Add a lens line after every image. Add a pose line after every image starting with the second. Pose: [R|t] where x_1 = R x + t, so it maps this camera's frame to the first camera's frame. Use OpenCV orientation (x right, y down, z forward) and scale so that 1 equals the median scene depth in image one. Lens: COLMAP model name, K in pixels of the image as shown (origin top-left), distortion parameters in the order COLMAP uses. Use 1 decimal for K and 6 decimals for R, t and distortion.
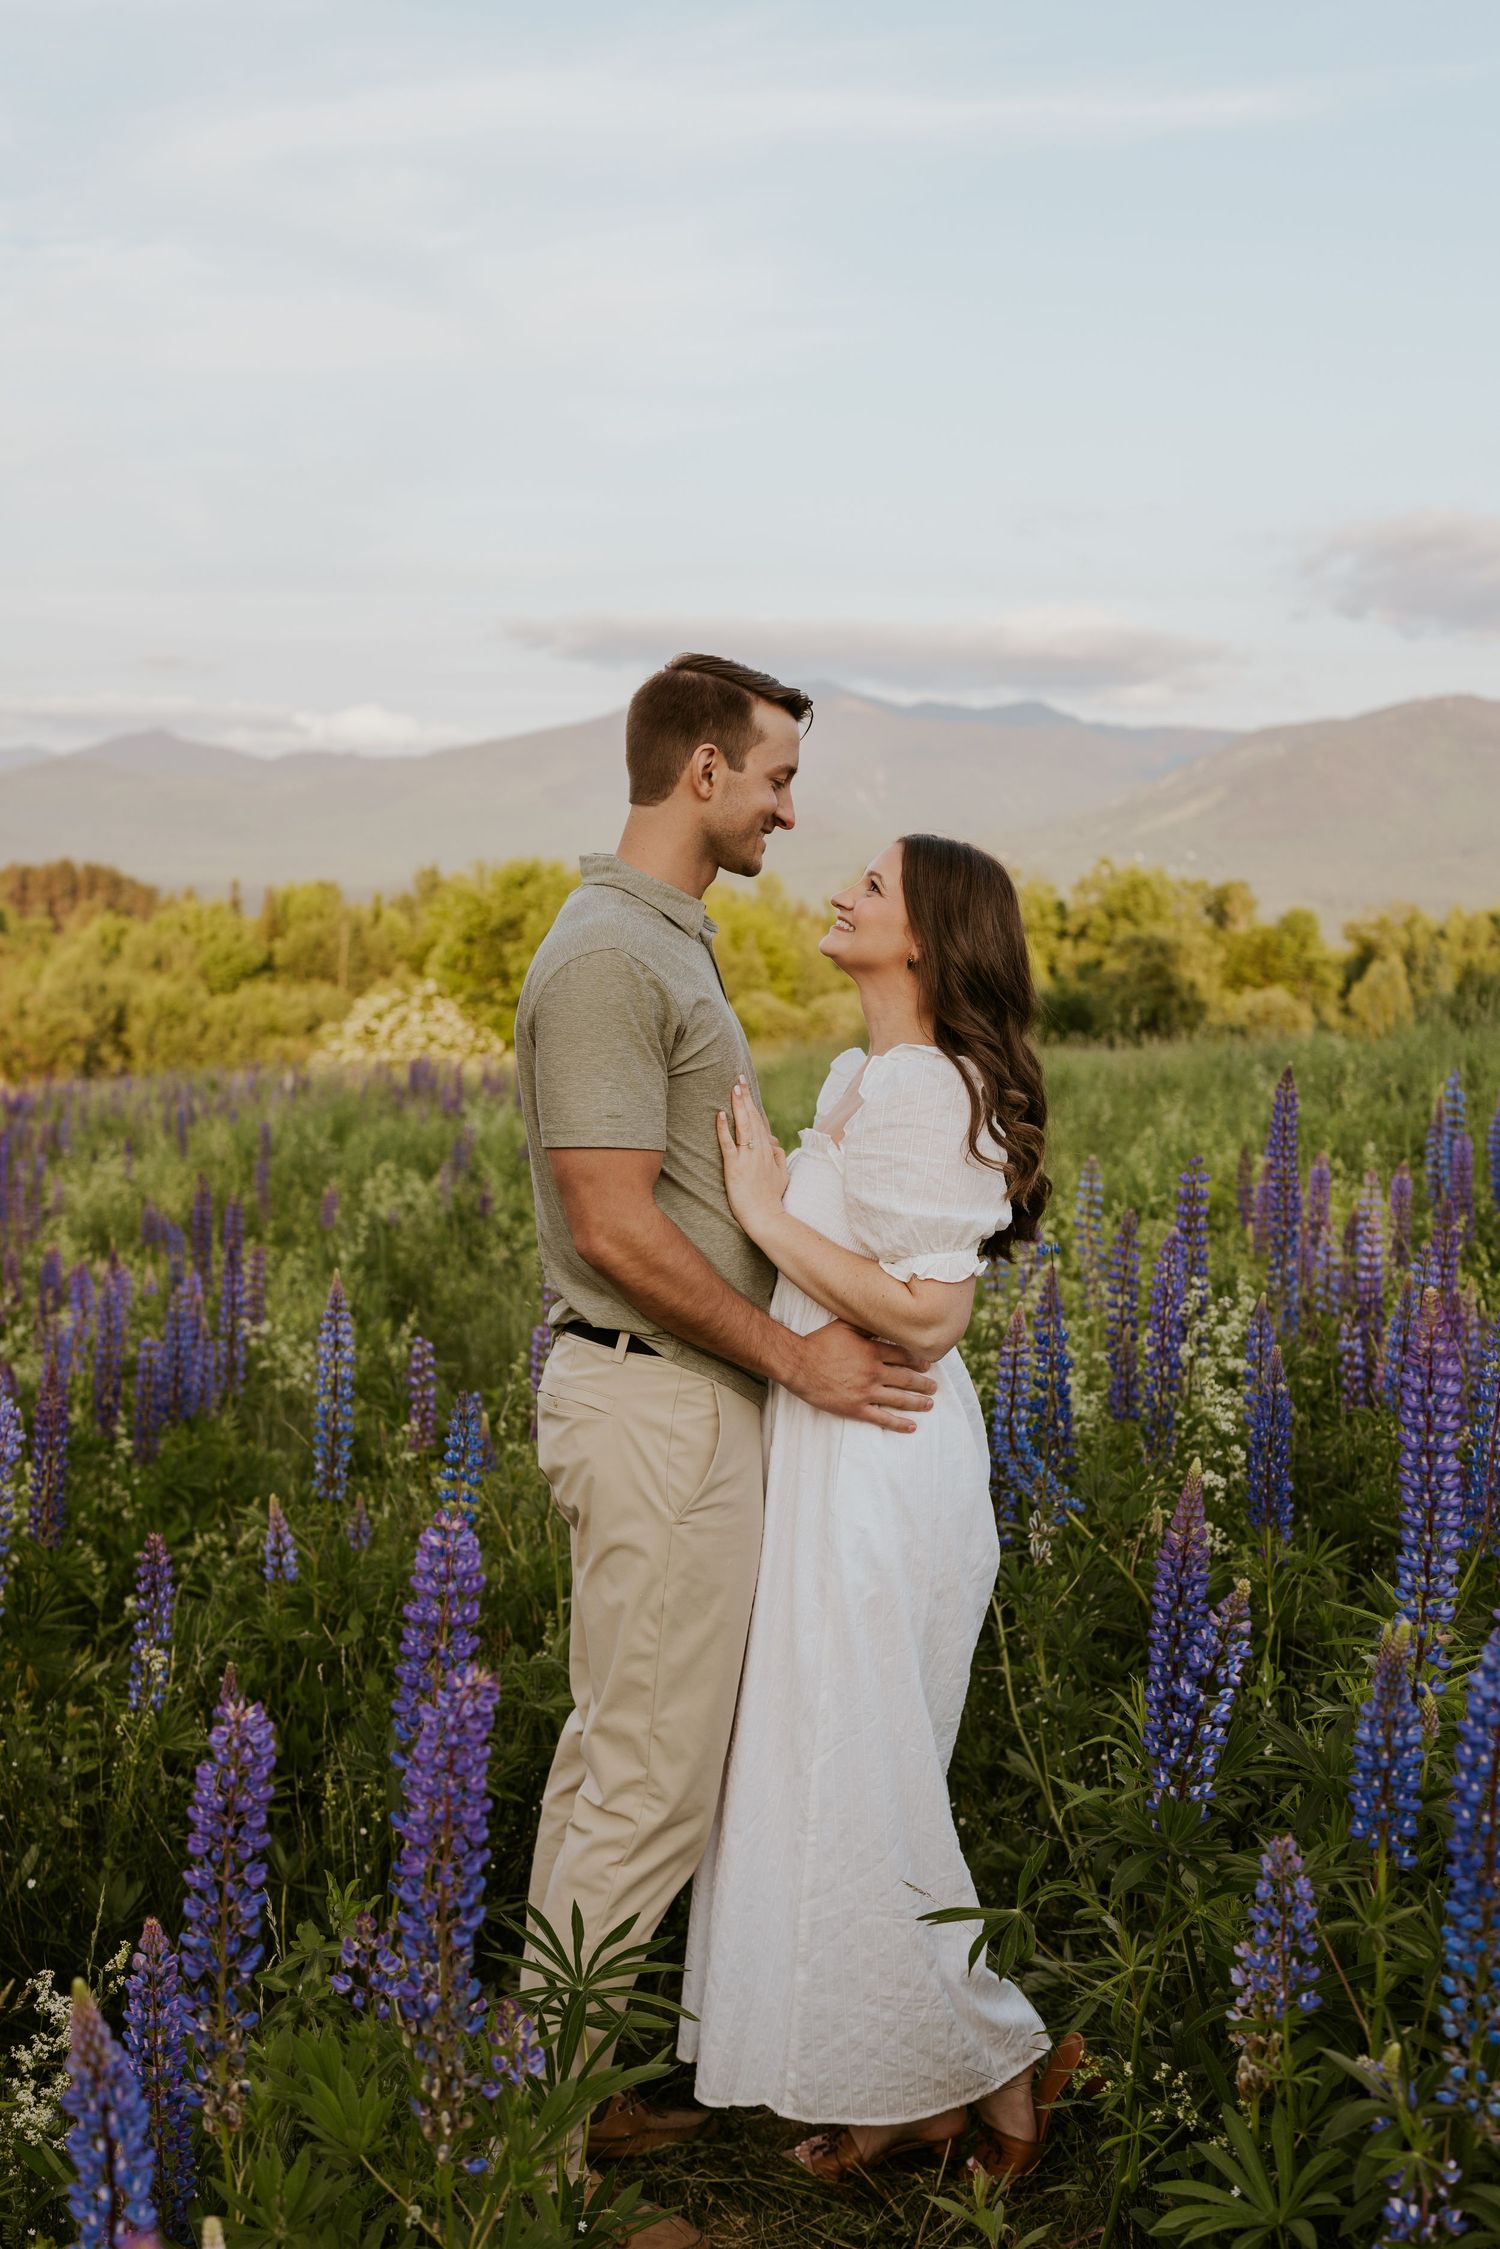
lens RADIAL K [[3610.9, 0, 750.0], [0, 3610.9, 1124.5], [0, 0, 1]] dist [-0.043088, -0.045017]
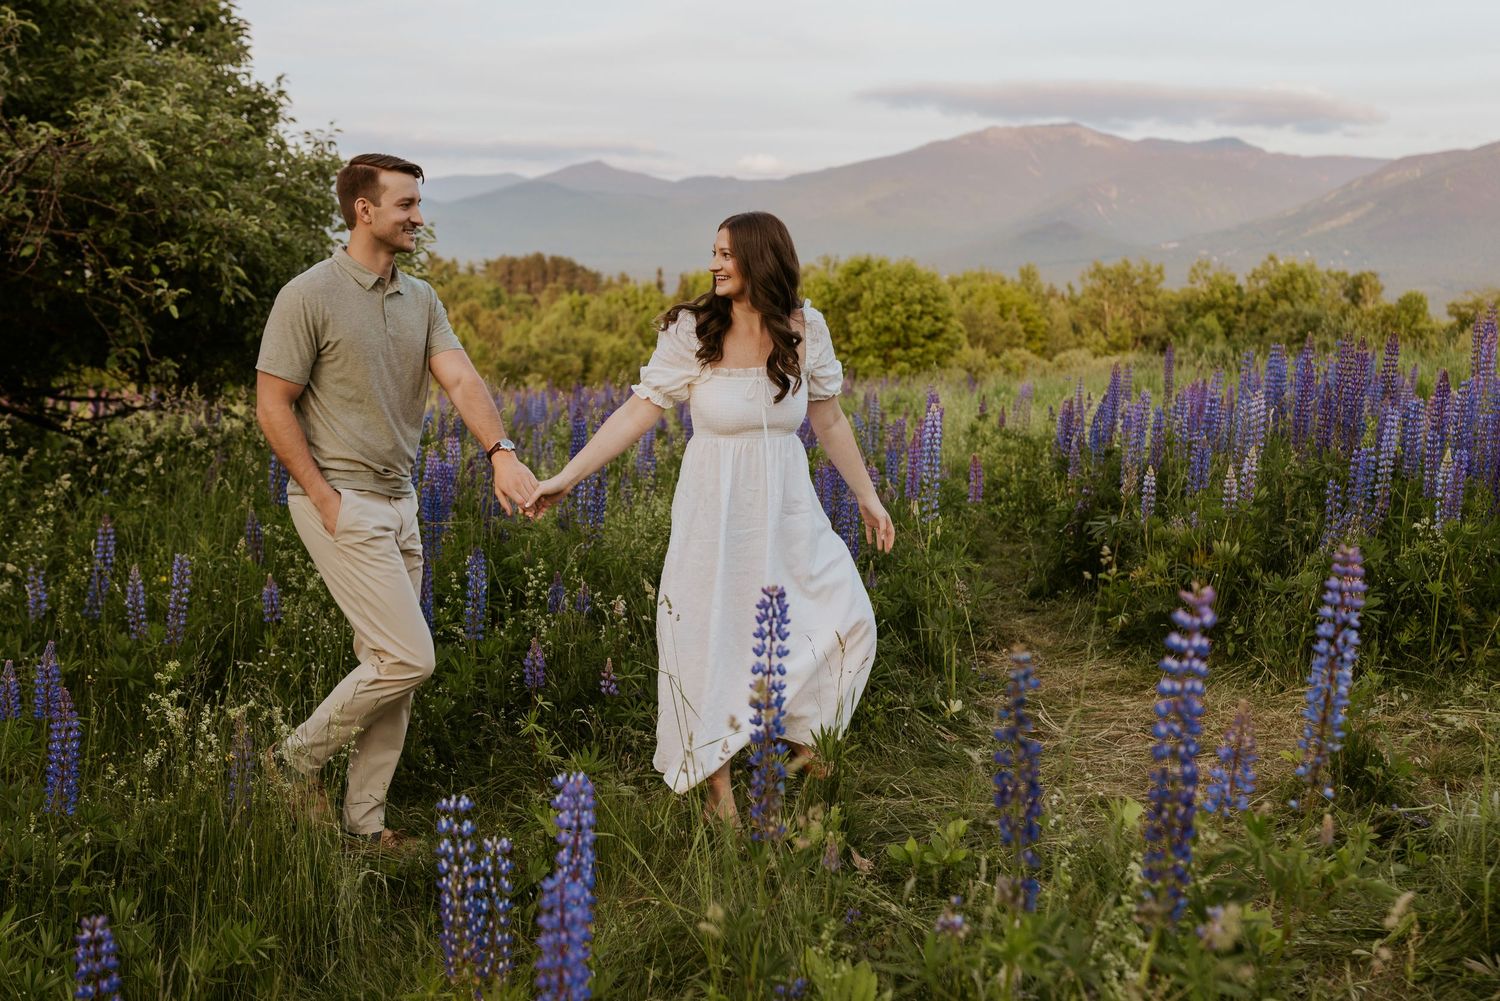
lens RADIAL K [[1541.7, 0, 750.0], [0, 1541.7, 500.5], [0, 0, 1]] dist [-0.008909, -0.008346]
pose [[0.987731, 0.025658, -0.154041, -0.007048], [-0.014019, 0.996996, 0.076174, -0.021751], [0.155532, -0.073080, 0.985124, 0.374899]]
